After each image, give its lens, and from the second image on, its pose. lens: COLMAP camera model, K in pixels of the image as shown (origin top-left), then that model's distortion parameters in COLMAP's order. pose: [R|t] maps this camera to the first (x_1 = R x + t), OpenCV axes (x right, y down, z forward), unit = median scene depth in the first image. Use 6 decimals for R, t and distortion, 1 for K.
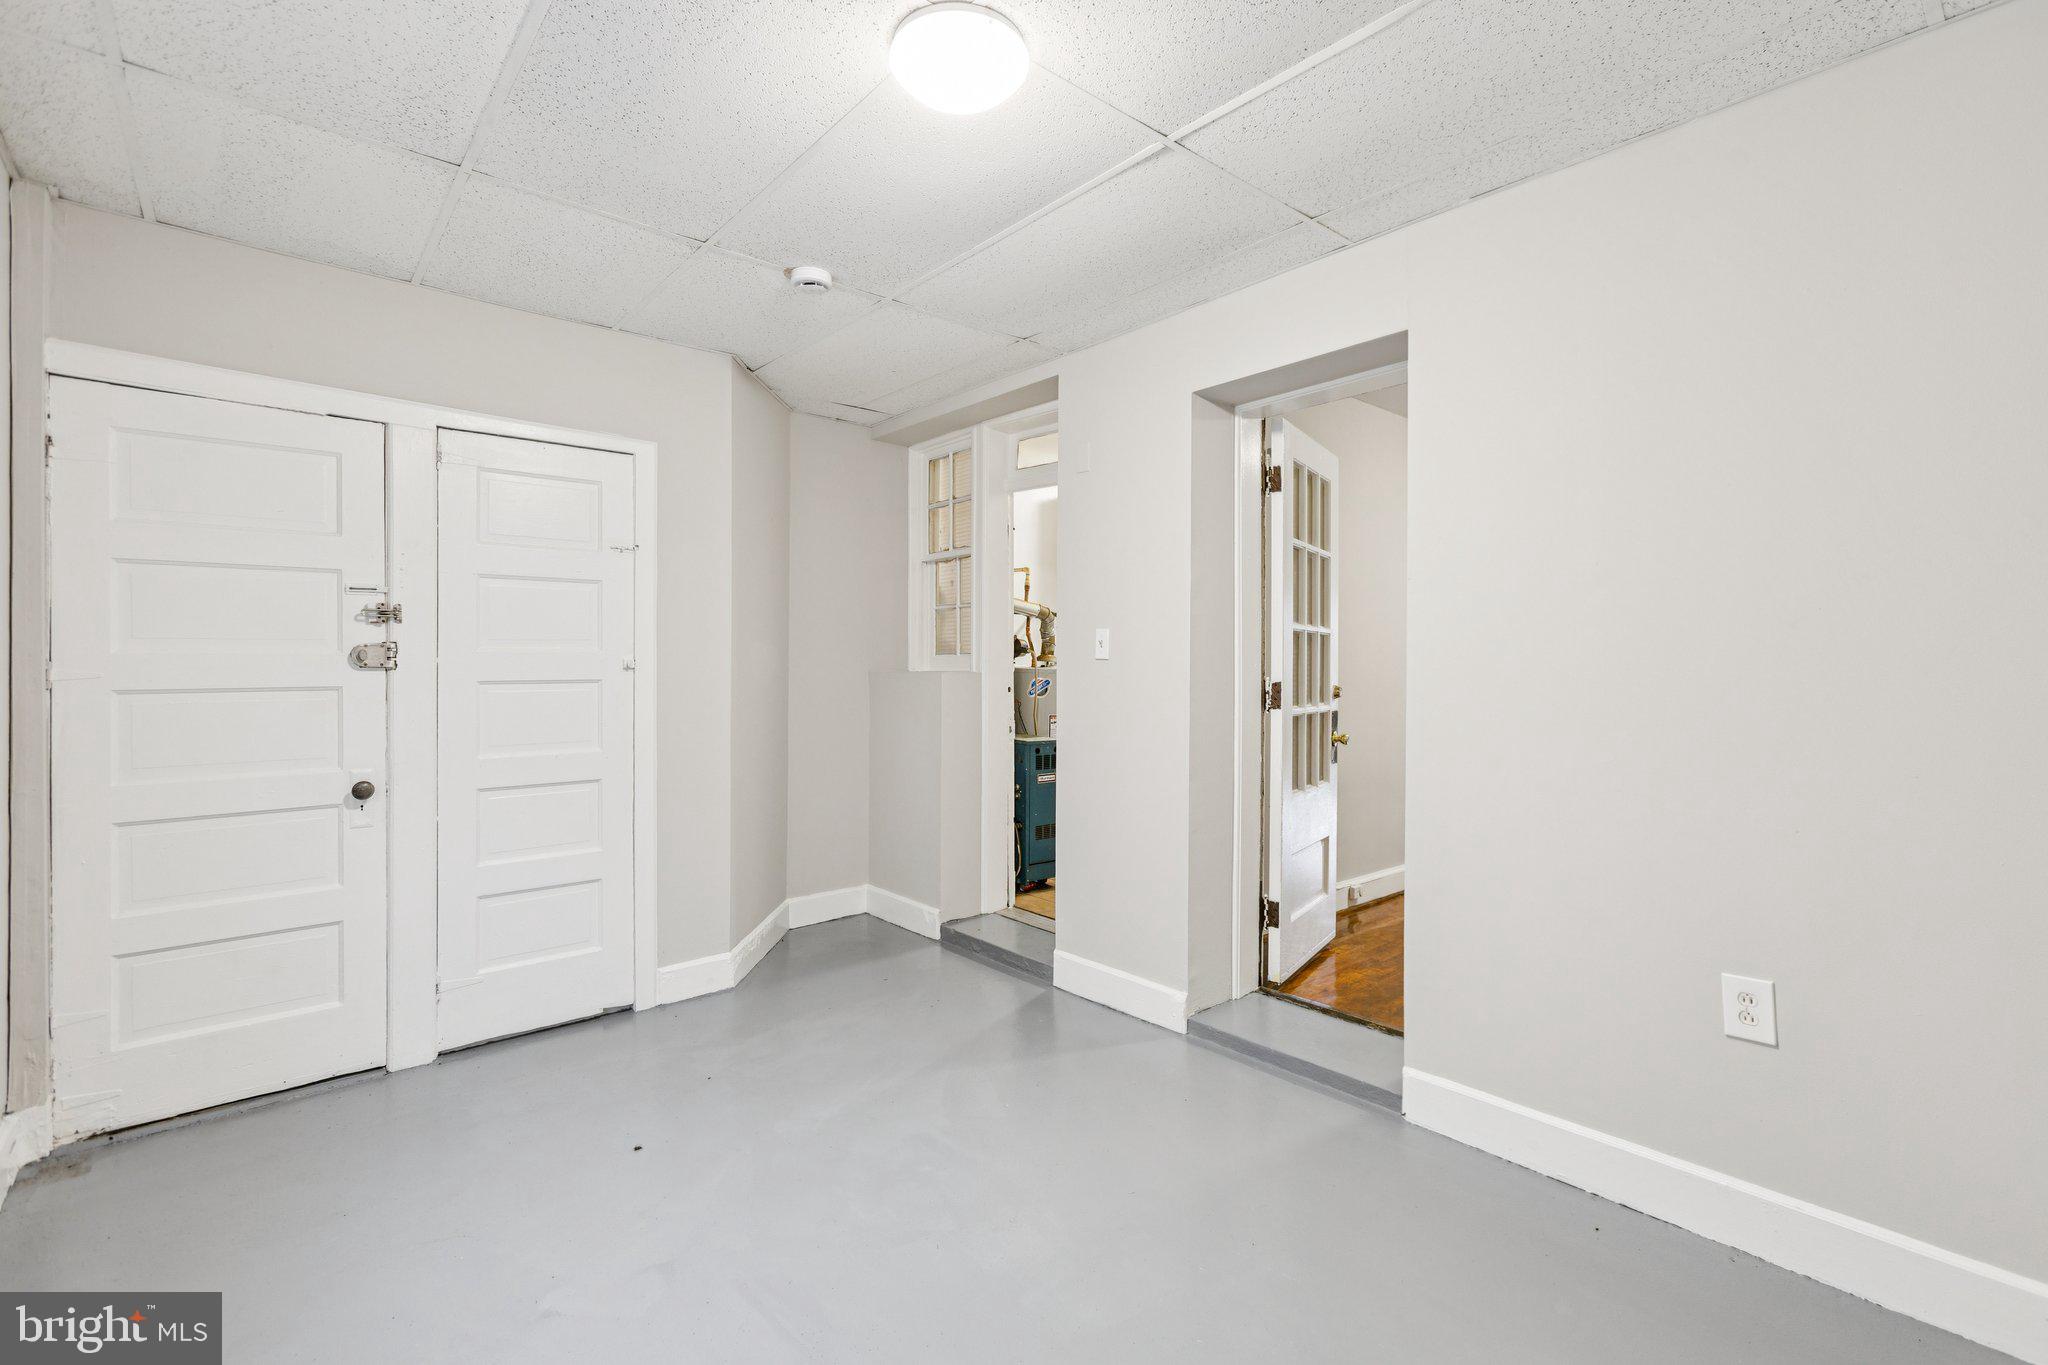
lens RADIAL K [[907.7, 0, 1022.9], [0, 907.7, 655.0], [0, 0, 1]] dist [-0.019142, 0.012963]
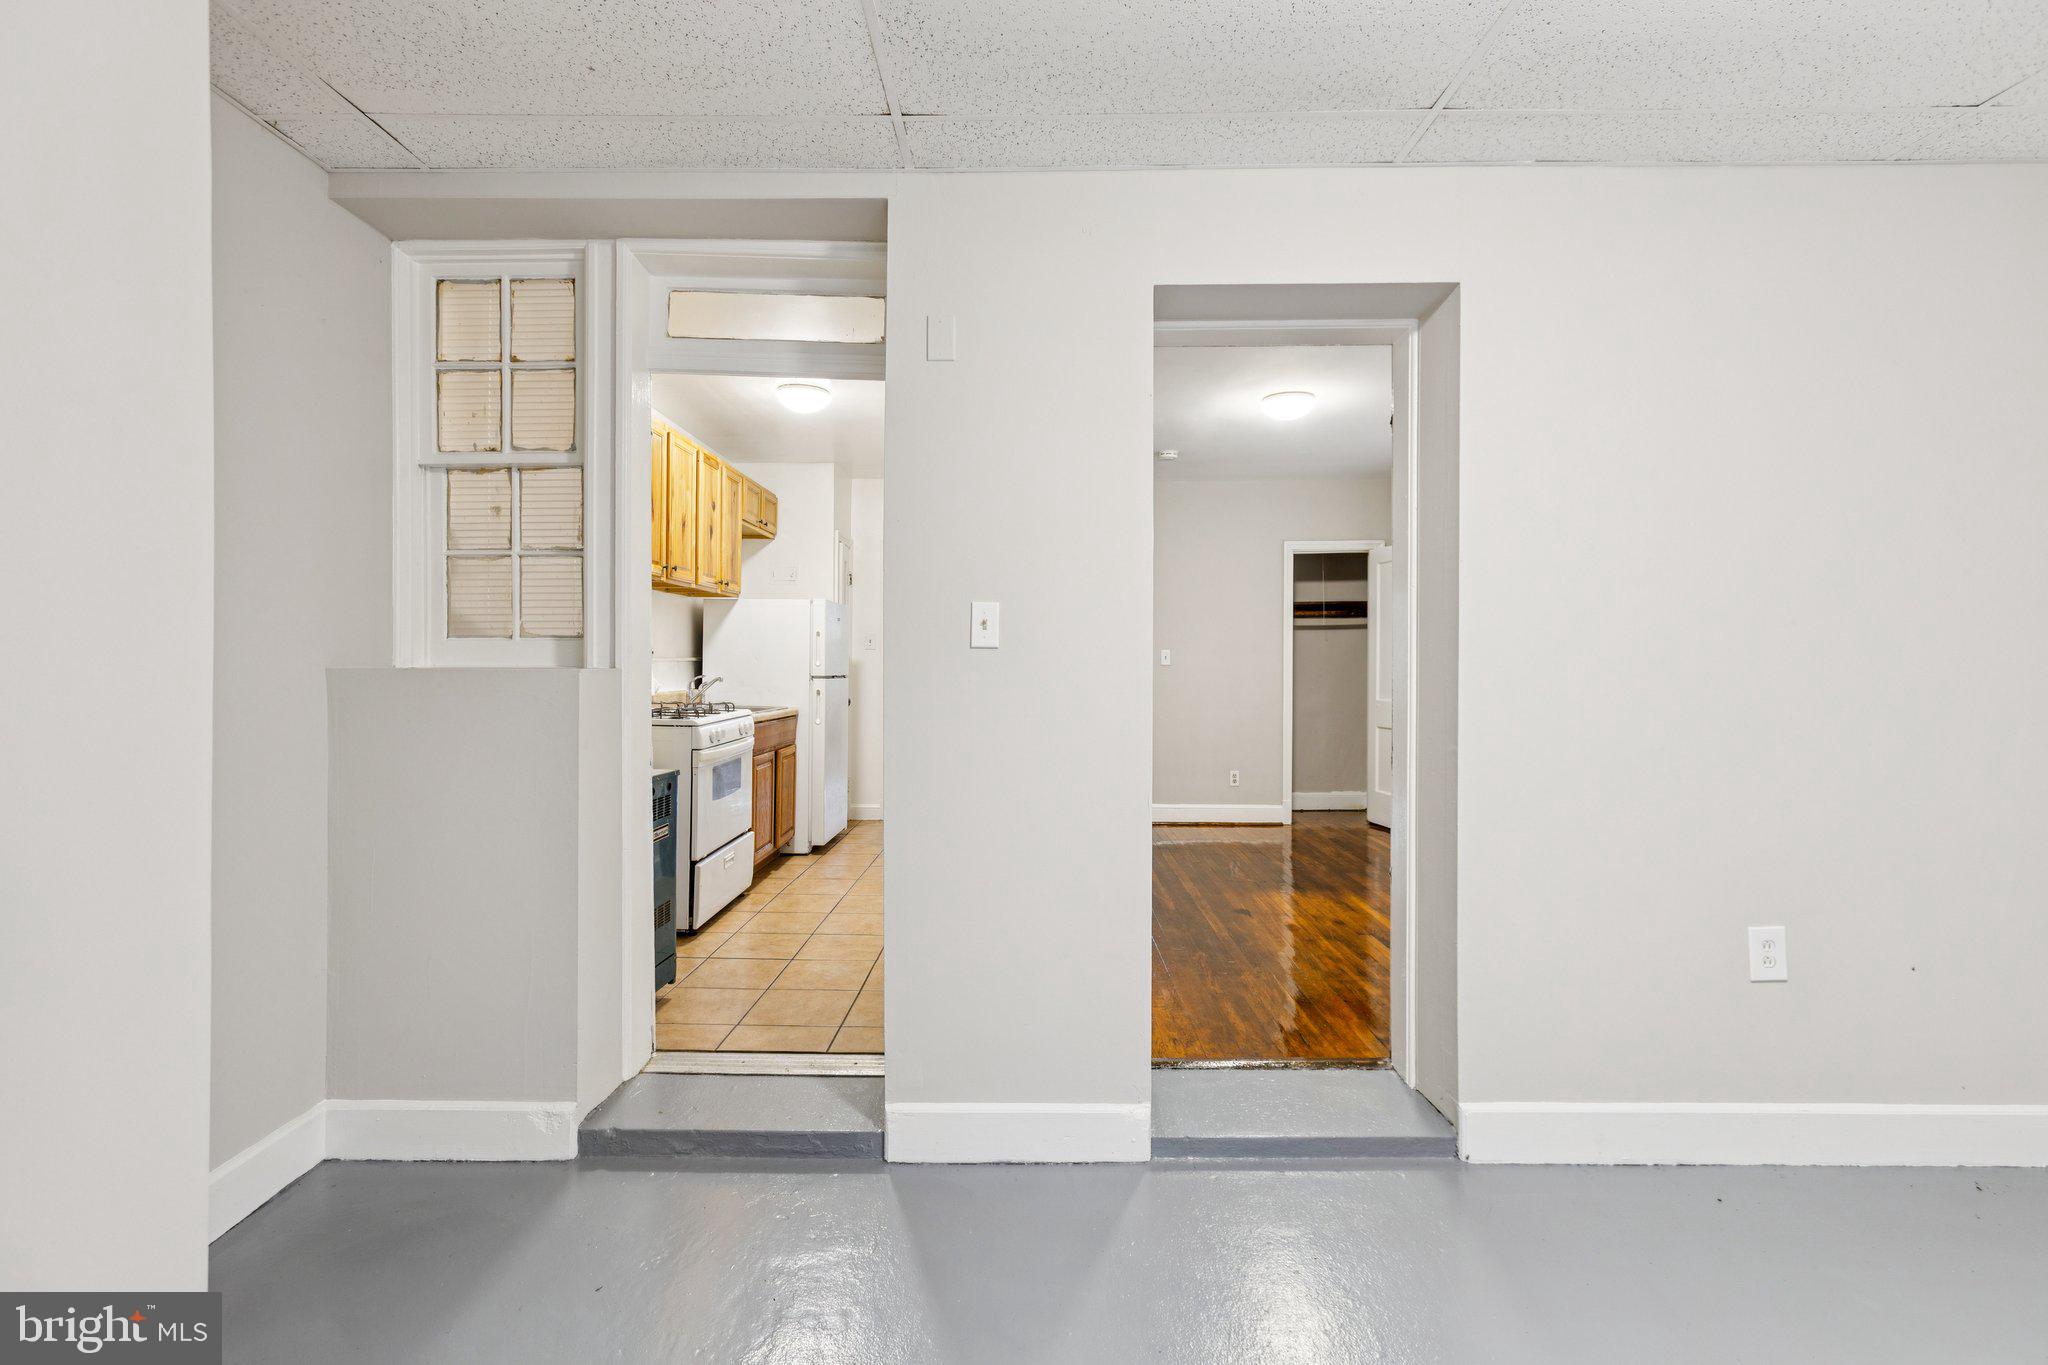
lens RADIAL K [[950.2, 0, 1021.3], [0, 950.2, 669.9], [0, 0, 1]] dist [-0.002642, 0.001599]
pose [[0.663840, 0.003176, 0.747868, -0.434259], [-0.009440, 0.999947, 0.004133, 0.019080], [-0.747815, -0.009804, 0.663835, 0.533005]]
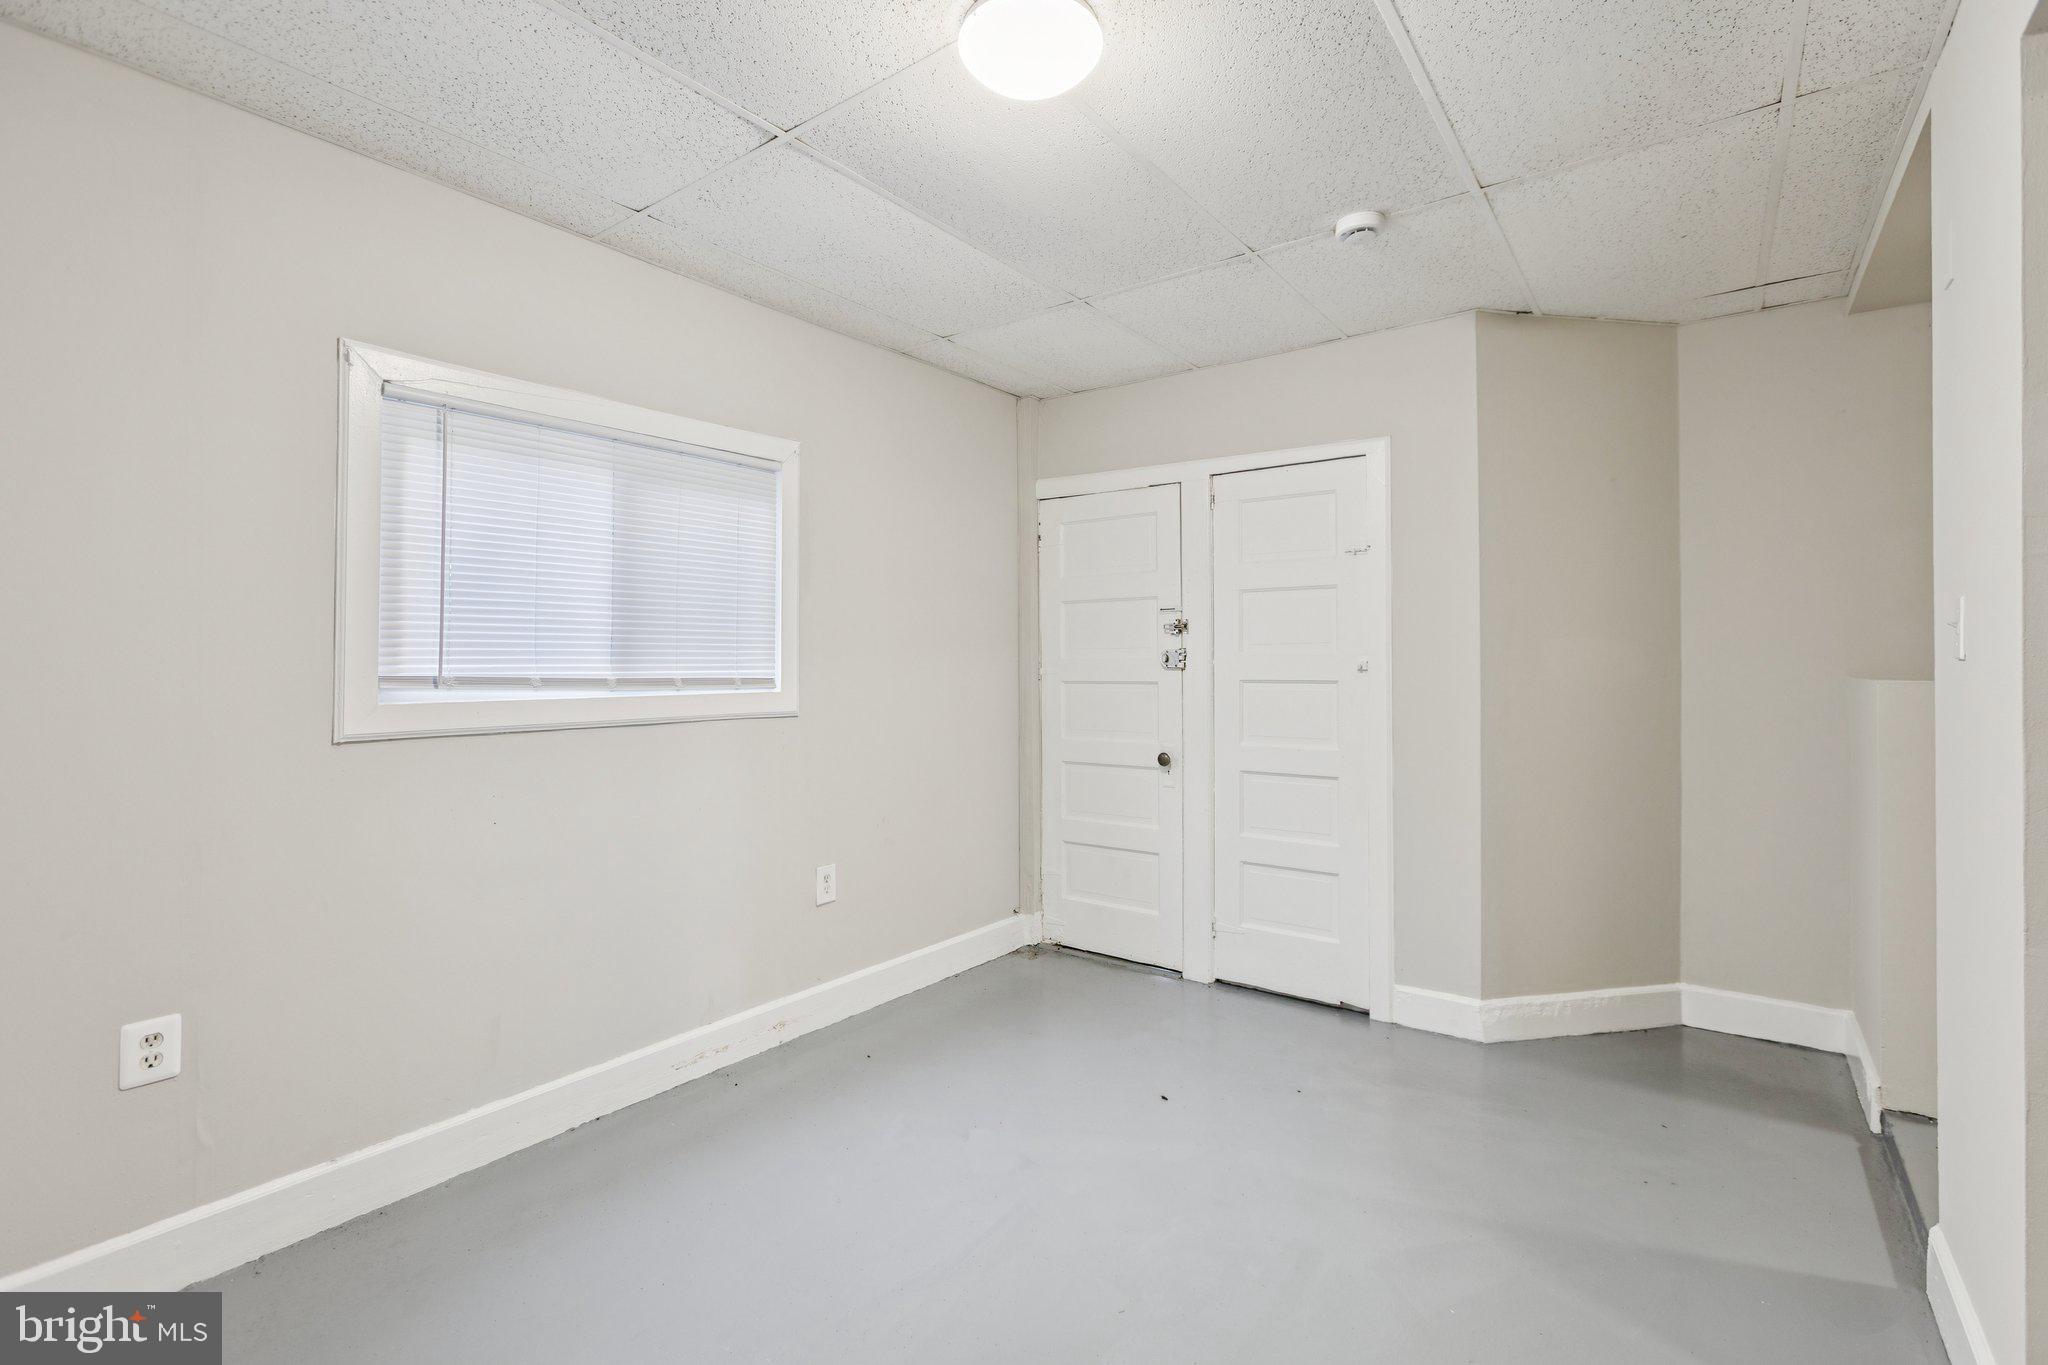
lens RADIAL K [[907.7, 0, 1022.7], [0, 907.7, 647.0], [0, 0, 1]] dist [-0.019142, 0.012963]
pose [[0.225298, -0.018063, -0.974123, 0.449766], [0.009019, 0.999824, -0.016454, 0.002526], [0.974248, -0.005079, 0.225421, 0.406910]]
